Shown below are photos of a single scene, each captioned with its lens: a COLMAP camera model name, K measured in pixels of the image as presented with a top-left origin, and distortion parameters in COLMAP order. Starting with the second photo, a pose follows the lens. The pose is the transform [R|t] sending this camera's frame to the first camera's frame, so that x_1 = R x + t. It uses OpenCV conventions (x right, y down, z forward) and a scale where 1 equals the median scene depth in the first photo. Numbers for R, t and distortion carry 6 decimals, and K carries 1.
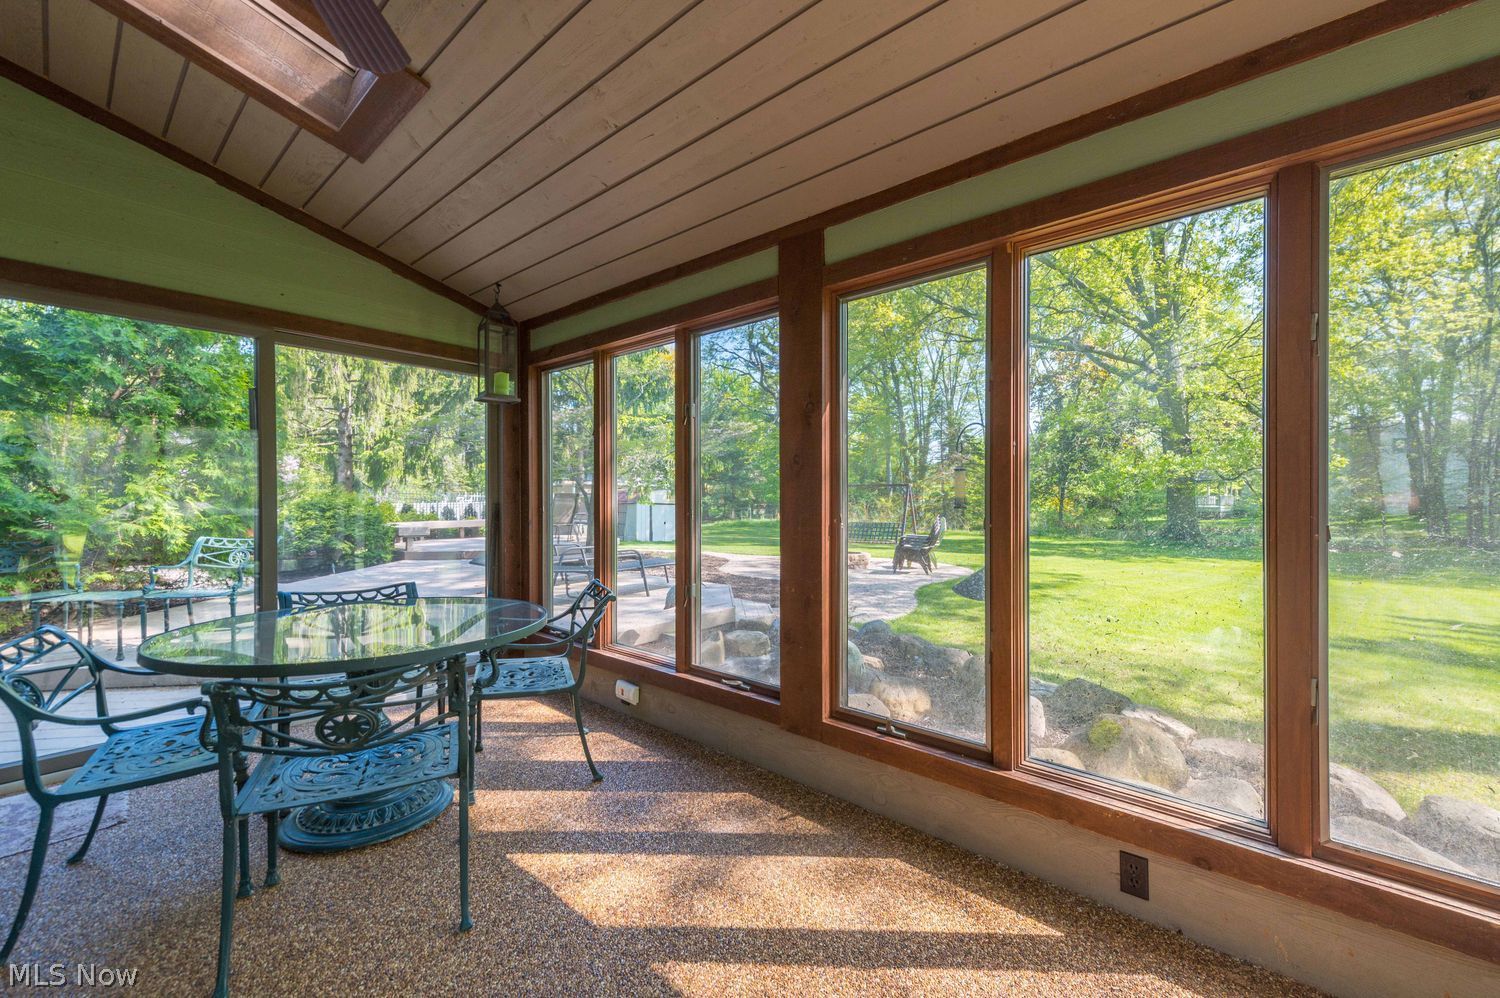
lens RADIAL K [[591.6, 0, 752.8], [0, 591.6, 505.9], [0, 0, 1]] dist [0.014366, -0.002704]
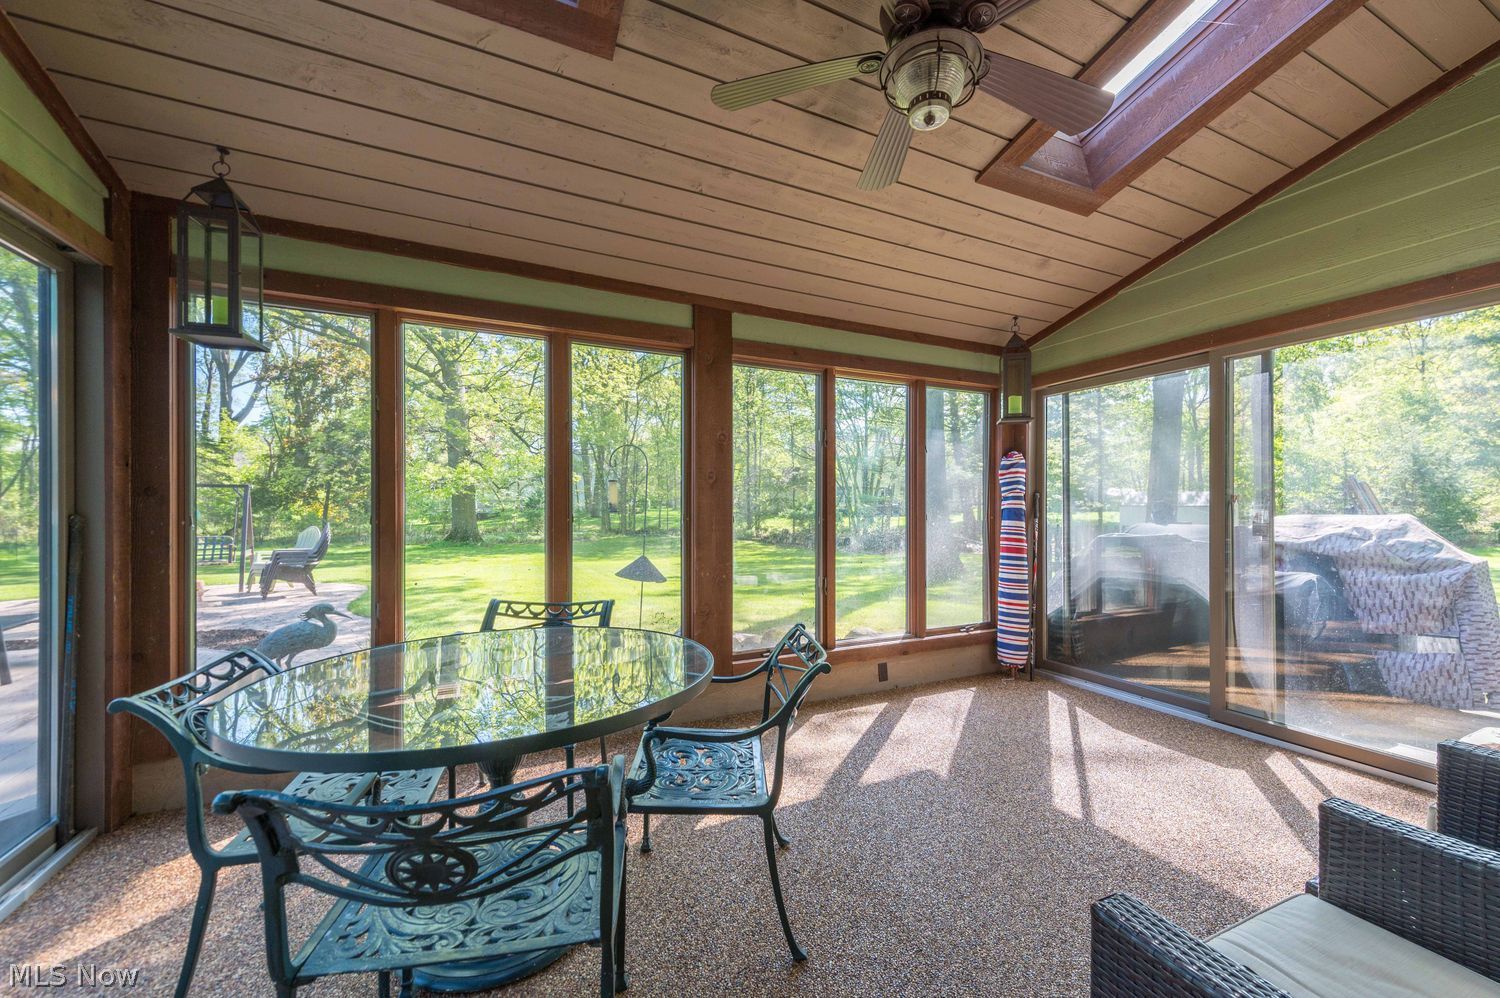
lens RADIAL K [[591.6, 0, 784.0], [0, 591.6, 508.3], [0, 0, 1]] dist [0.014366, -0.002704]
pose [[0.381827, -0.006703, 0.924210, -1.149582], [0.011109, 0.999935, 0.002663, -0.005149], [-0.924167, 0.009250, 0.381876, 0.362065]]
